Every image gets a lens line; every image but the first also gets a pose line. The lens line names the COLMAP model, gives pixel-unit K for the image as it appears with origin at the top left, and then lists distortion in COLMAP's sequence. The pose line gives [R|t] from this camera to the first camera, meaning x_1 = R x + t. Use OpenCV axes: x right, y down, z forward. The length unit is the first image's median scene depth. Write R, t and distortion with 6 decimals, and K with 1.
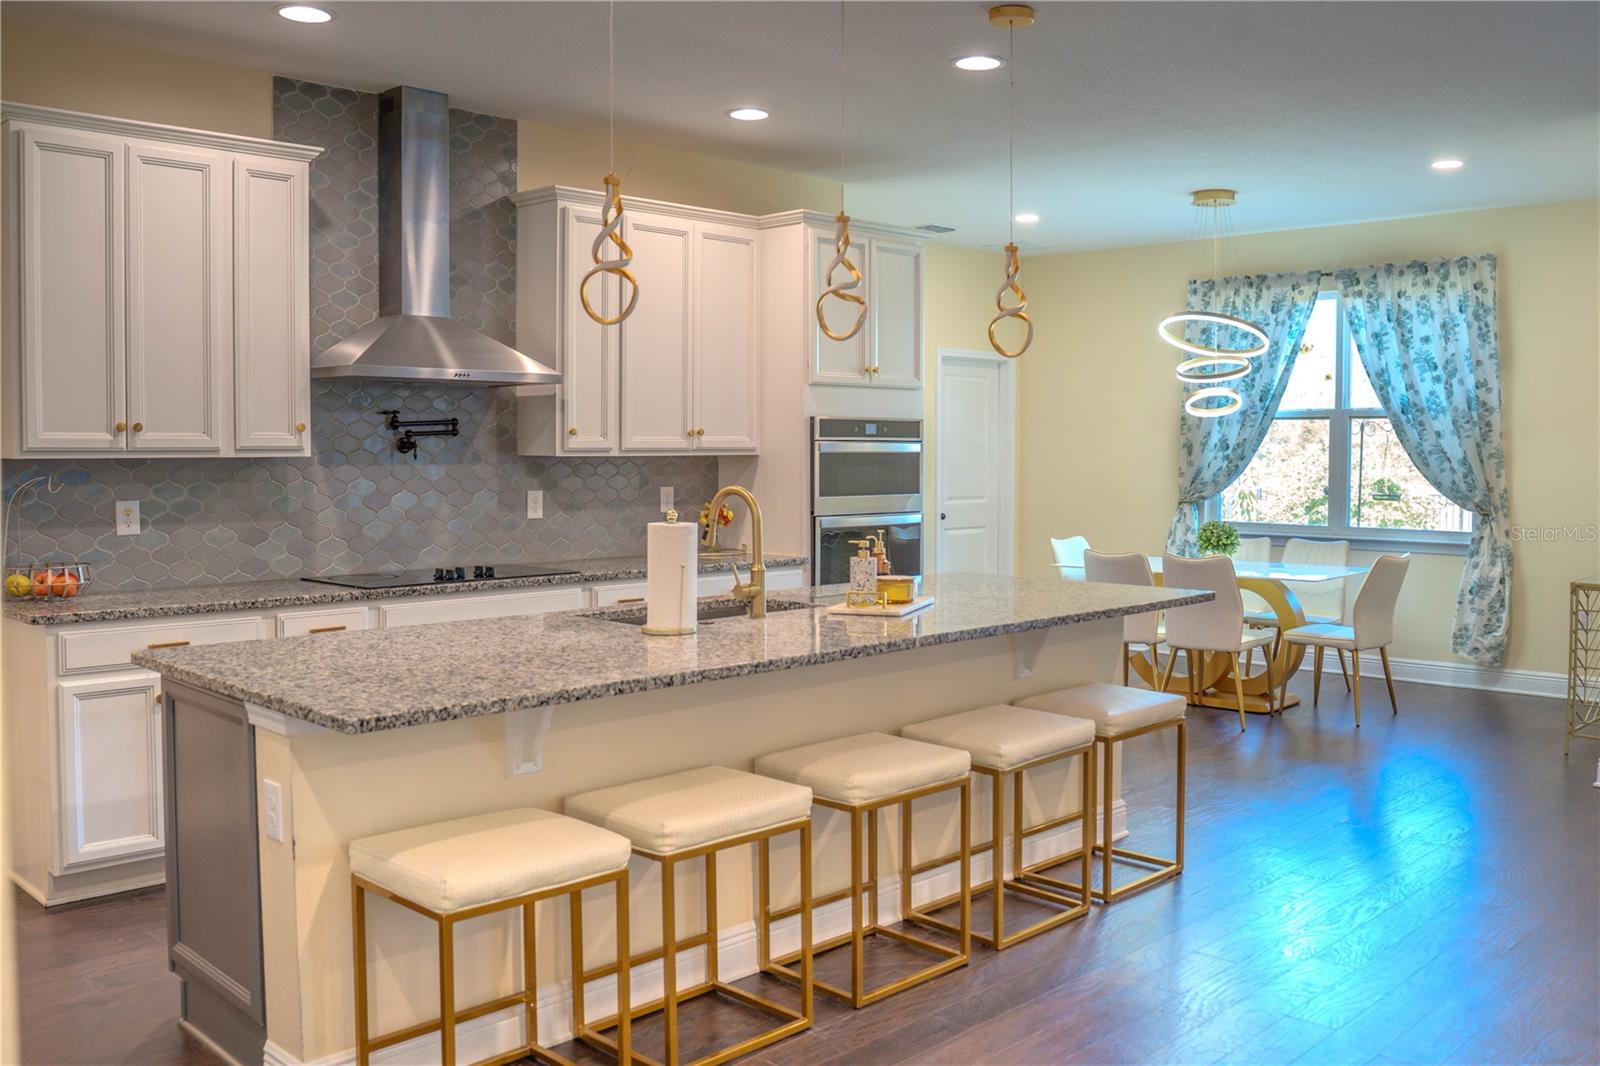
lens RADIAL K [[1405.8, 0, 850.4], [0, 1405.8, 501.8], [0, 0, 1]] dist [-0.060164, -0.010152]
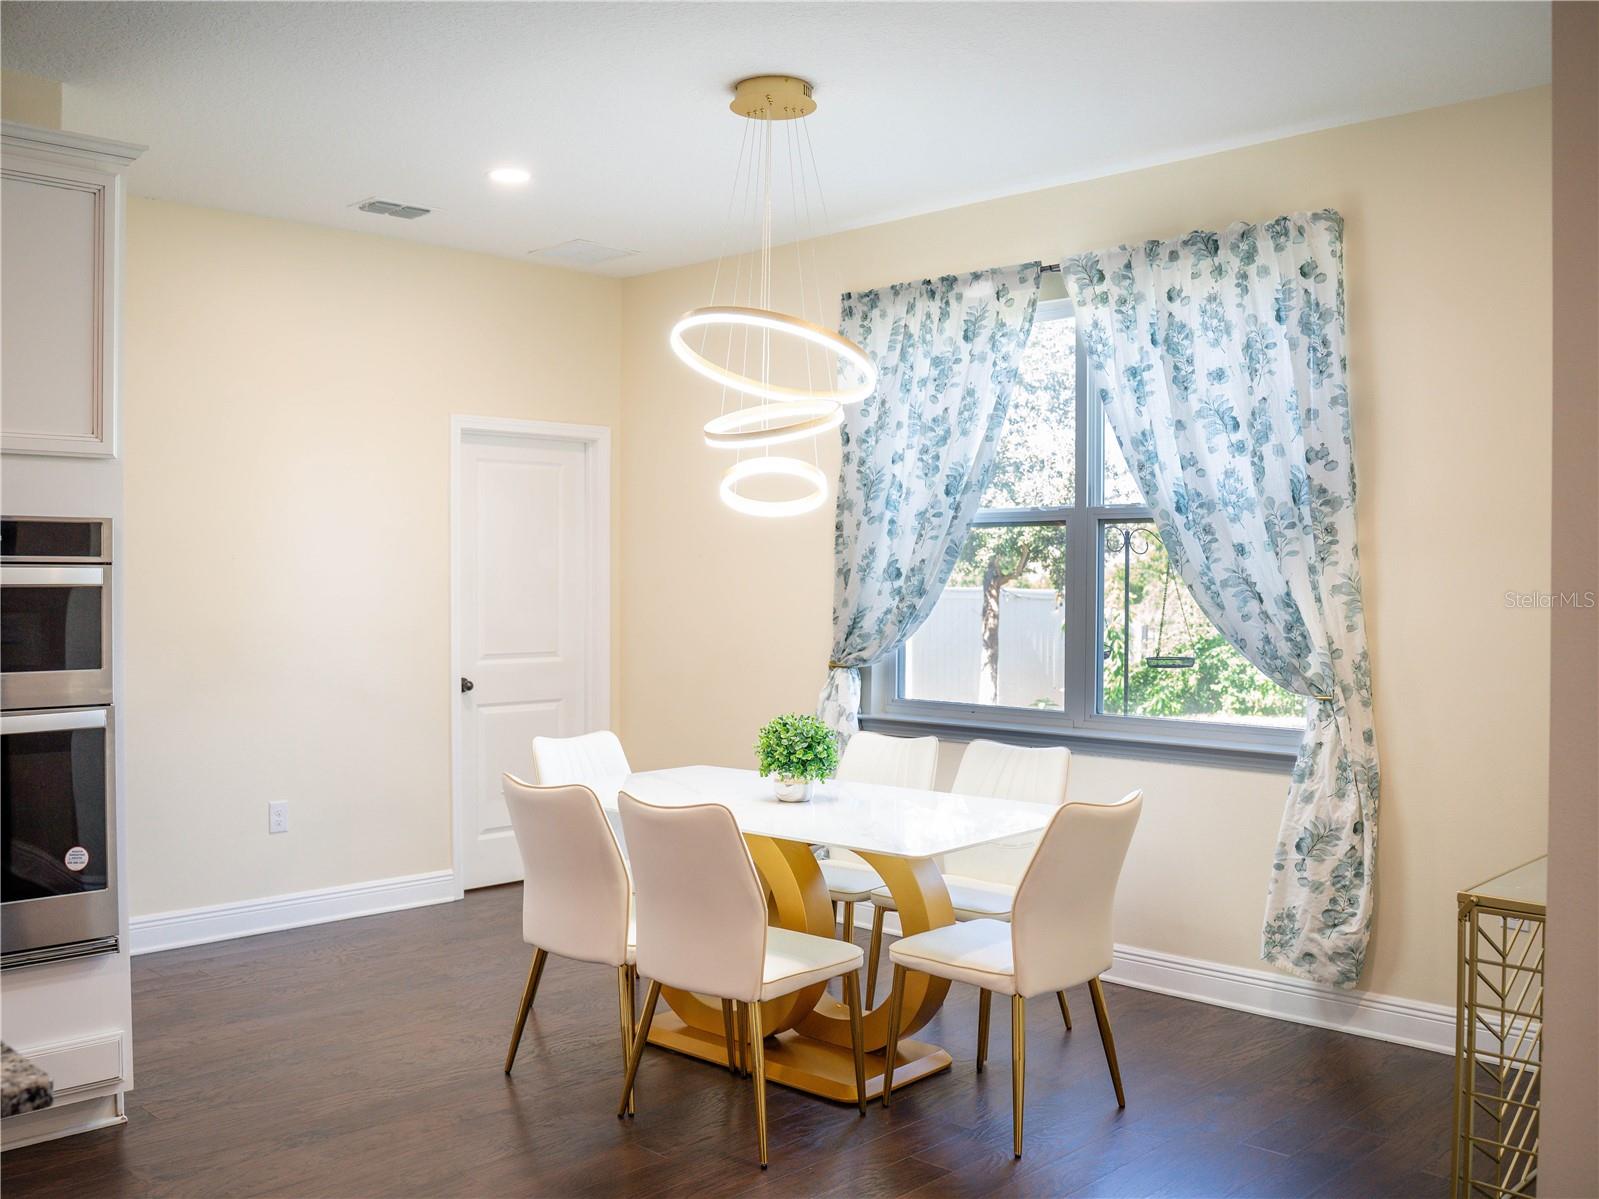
lens RADIAL K [[1329.0, 0, 801.0], [0, 1329.0, 596.9], [0, 0, 1]] dist [-0.074672, 0.000925]
pose [[0.999002, 0.000519, -0.044668, 0.278805], [-0.001529, 0.999744, -0.022583, -0.018699], [0.044645, 0.022629, 0.998747, 0.489216]]
